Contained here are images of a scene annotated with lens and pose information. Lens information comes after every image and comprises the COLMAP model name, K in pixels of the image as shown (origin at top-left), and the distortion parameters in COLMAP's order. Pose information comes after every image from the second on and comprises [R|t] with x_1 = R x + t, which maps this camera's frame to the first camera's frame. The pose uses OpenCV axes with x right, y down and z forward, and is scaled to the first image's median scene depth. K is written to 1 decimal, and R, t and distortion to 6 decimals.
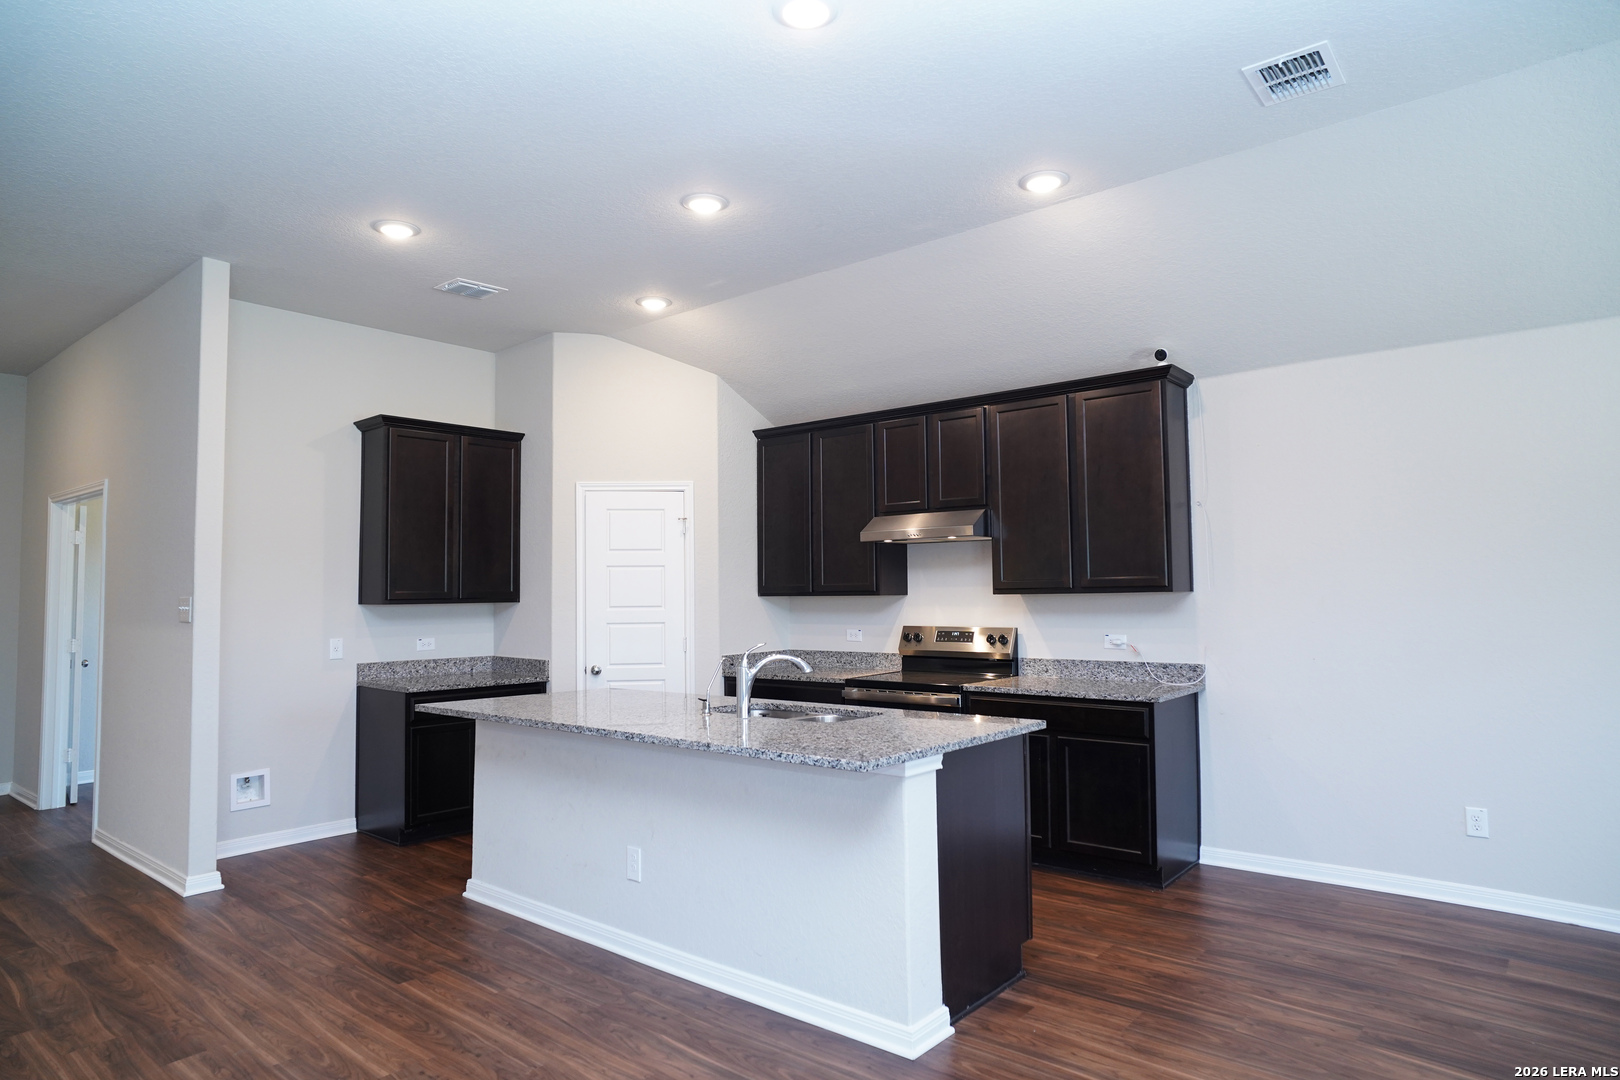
lens RADIAL K [[958.5, 0, 807.1], [0, 958.5, 551.7], [0, 0, 1]] dist [-0.078547, 0.062714]
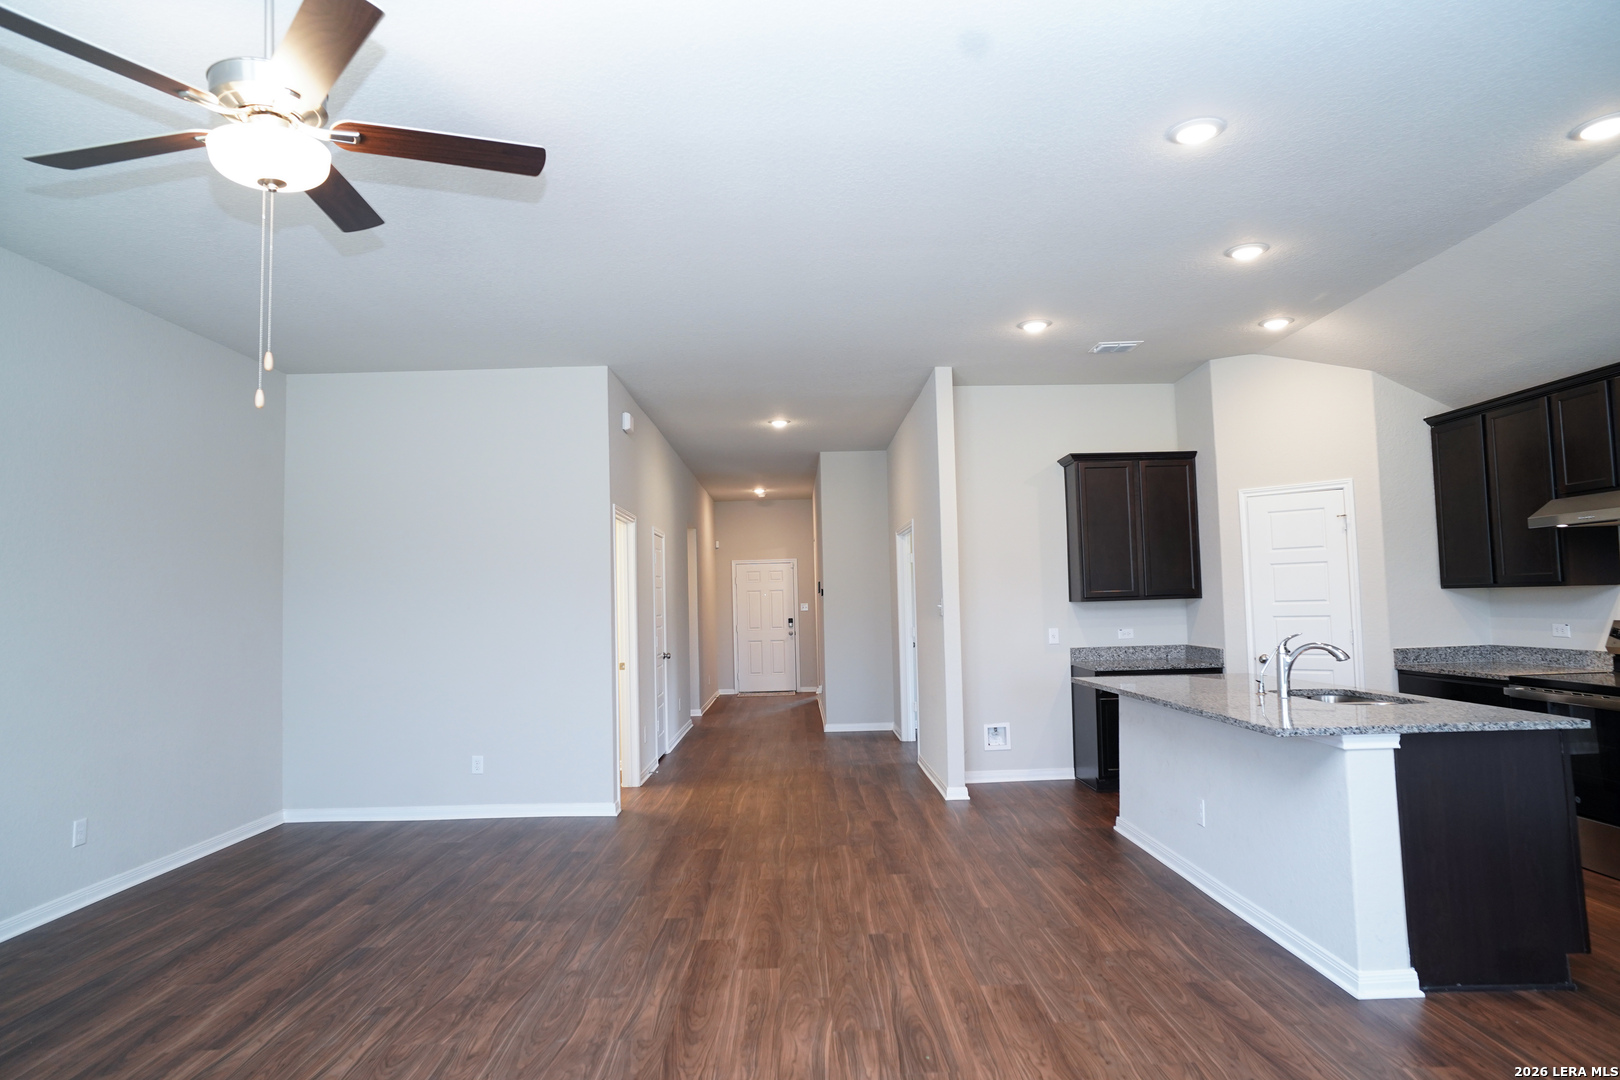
lens RADIAL K [[958.5, 0, 807.1], [0, 958.5, 551.7], [0, 0, 1]] dist [-0.078547, 0.062714]
pose [[0.652221, -0.046803, -0.756583, 0.282968], [0.051146, 0.998535, -0.017680, -0.007608], [0.756302, -0.027165, 0.653659, -0.116116]]
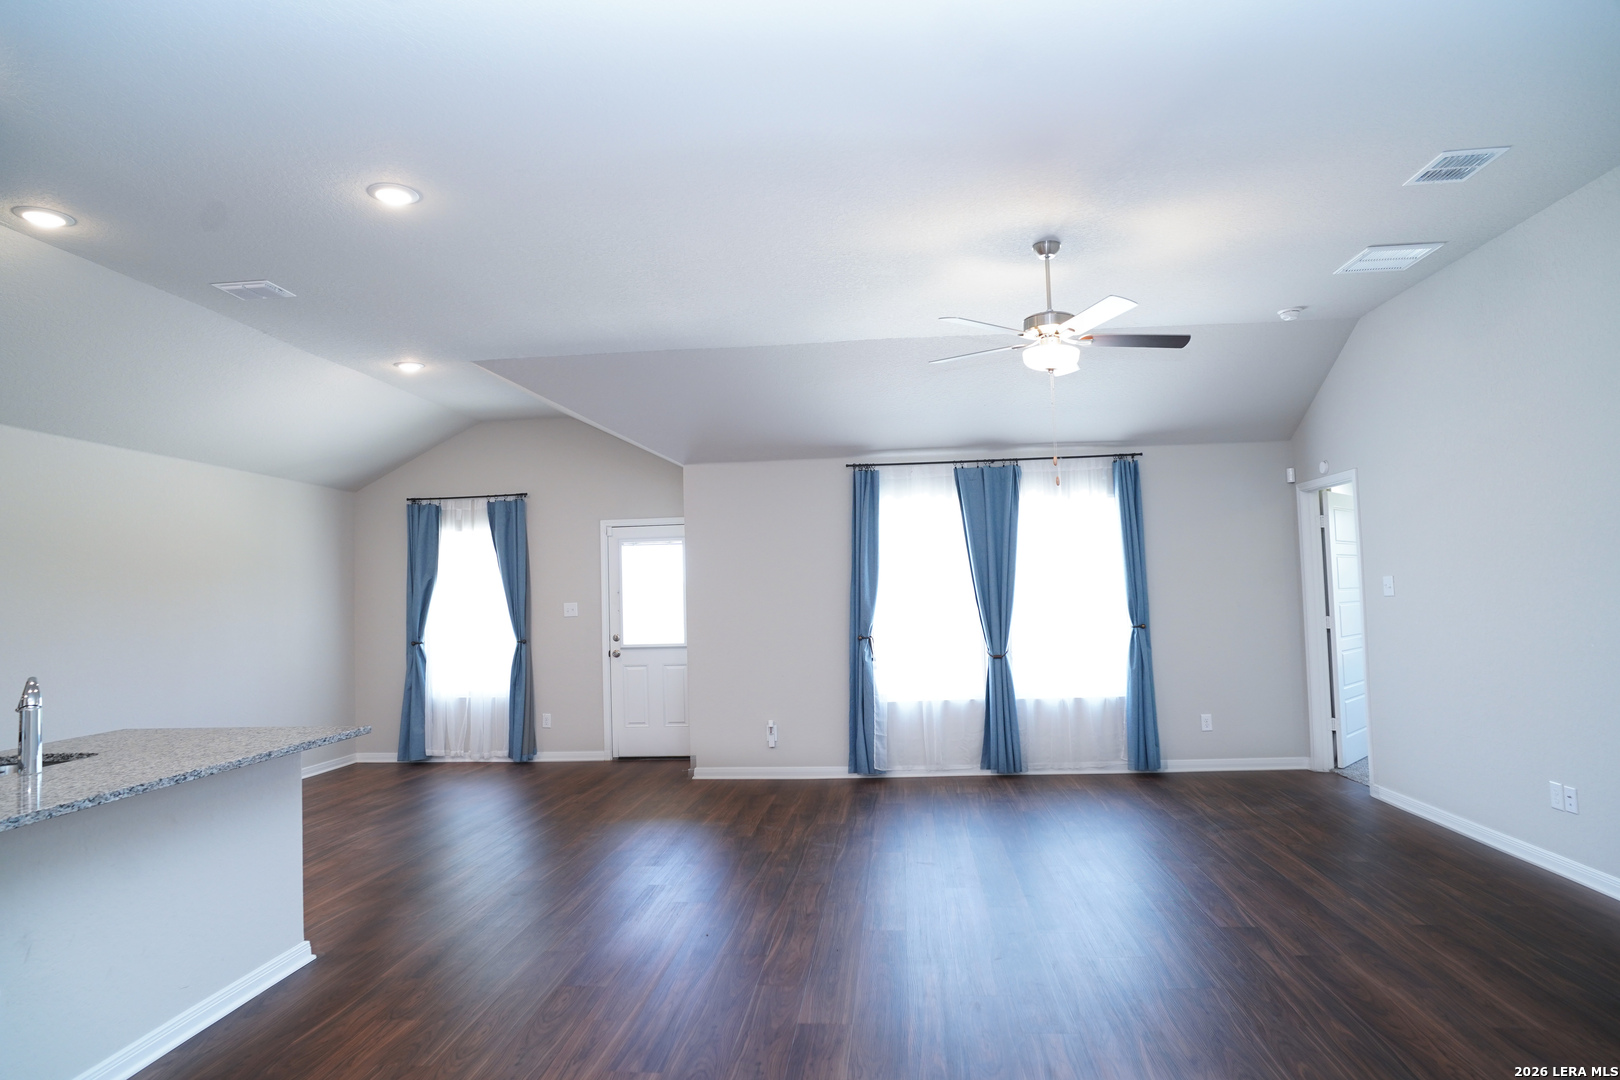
lens RADIAL K [[958.5, 0, 807.1], [0, 958.5, 551.7], [0, 0, 1]] dist [-0.078547, 0.062714]
pose [[-0.565607, 0.064477, 0.822151, -0.721053], [-0.002307, 0.996811, -0.079761, 0.035046], [-0.824672, -0.047010, -0.563655, 0.615555]]
